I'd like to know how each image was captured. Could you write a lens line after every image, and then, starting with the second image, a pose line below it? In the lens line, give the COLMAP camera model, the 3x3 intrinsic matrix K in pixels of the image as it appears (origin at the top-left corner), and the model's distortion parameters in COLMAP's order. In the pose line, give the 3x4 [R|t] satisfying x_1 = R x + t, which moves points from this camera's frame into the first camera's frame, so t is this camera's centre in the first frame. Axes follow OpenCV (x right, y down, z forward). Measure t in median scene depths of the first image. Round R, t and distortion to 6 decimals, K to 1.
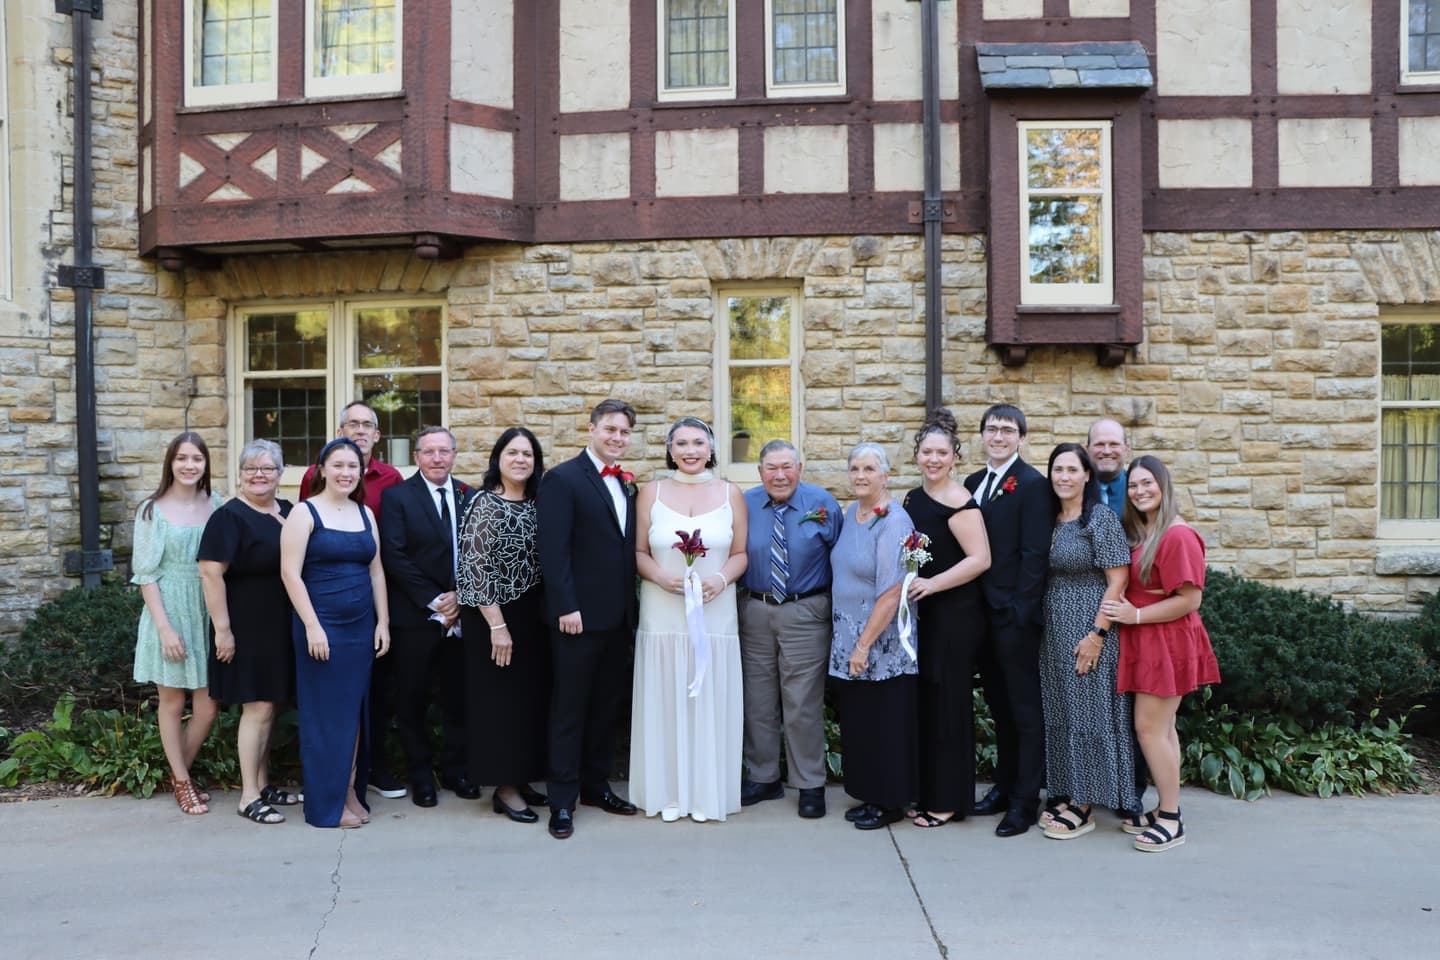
lens RADIAL K [[1203.4, 0, 720.0], [0, 1203.4, 480.0], [0, 0, 1]] dist [-0.200356, 0.198436]
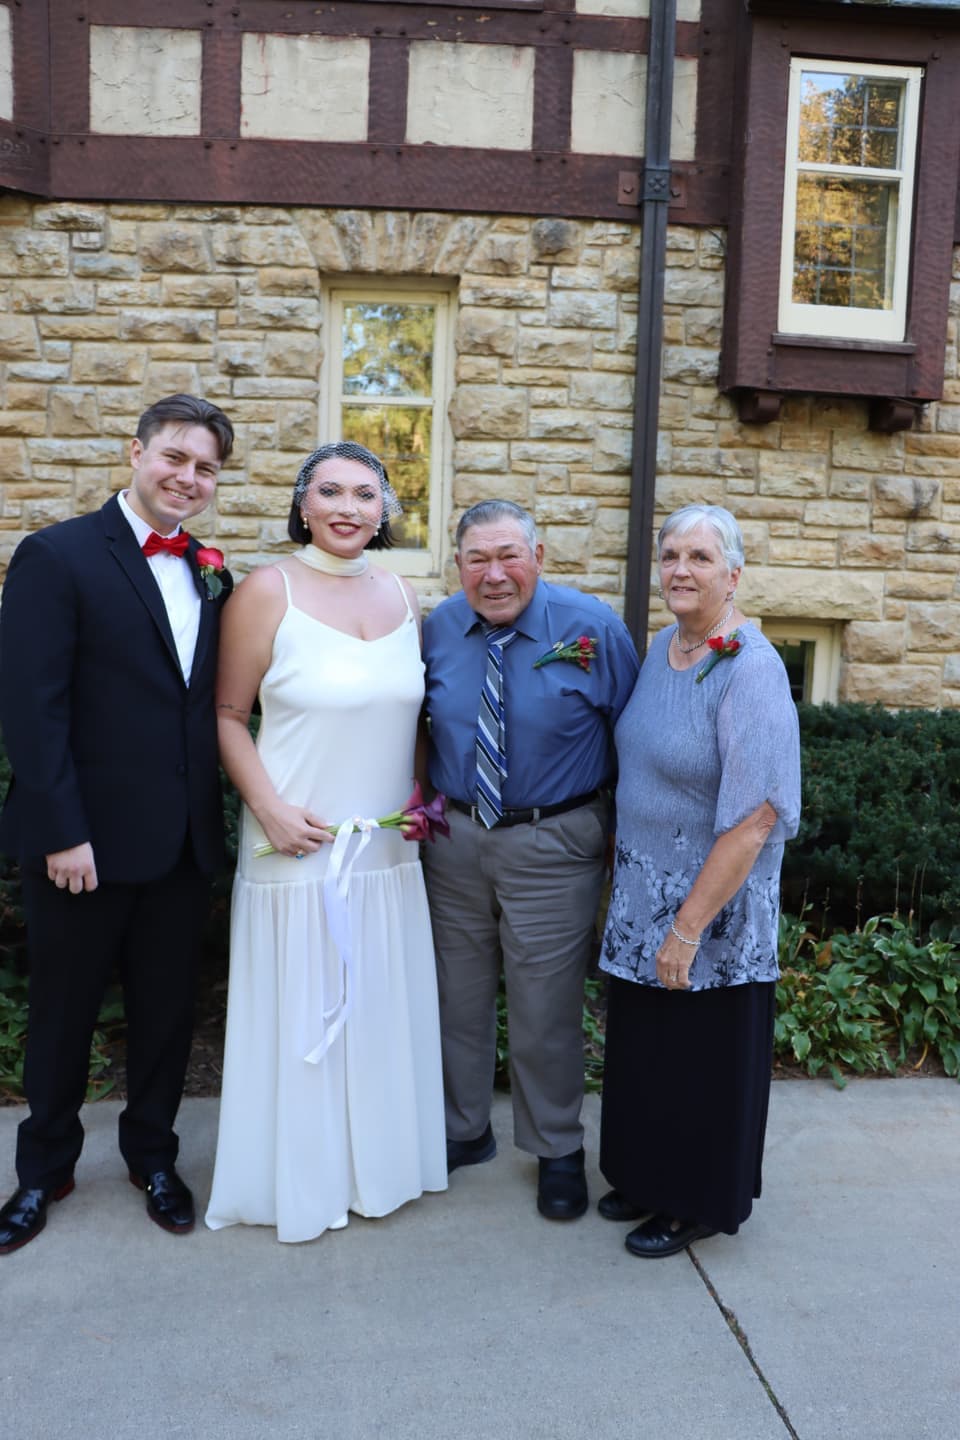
lens RADIAL K [[1188.9, 0, 480.0], [0, 1188.9, 720.0], [0, 0, 1]] dist [-0.178963, 0.157237]
pose [[0.985845, 0.014099, 0.167068, -0.024607], [-0.034077, 0.992509, 0.117322, 0.002241], [-0.164162, -0.121354, 0.978940, 0.327375]]
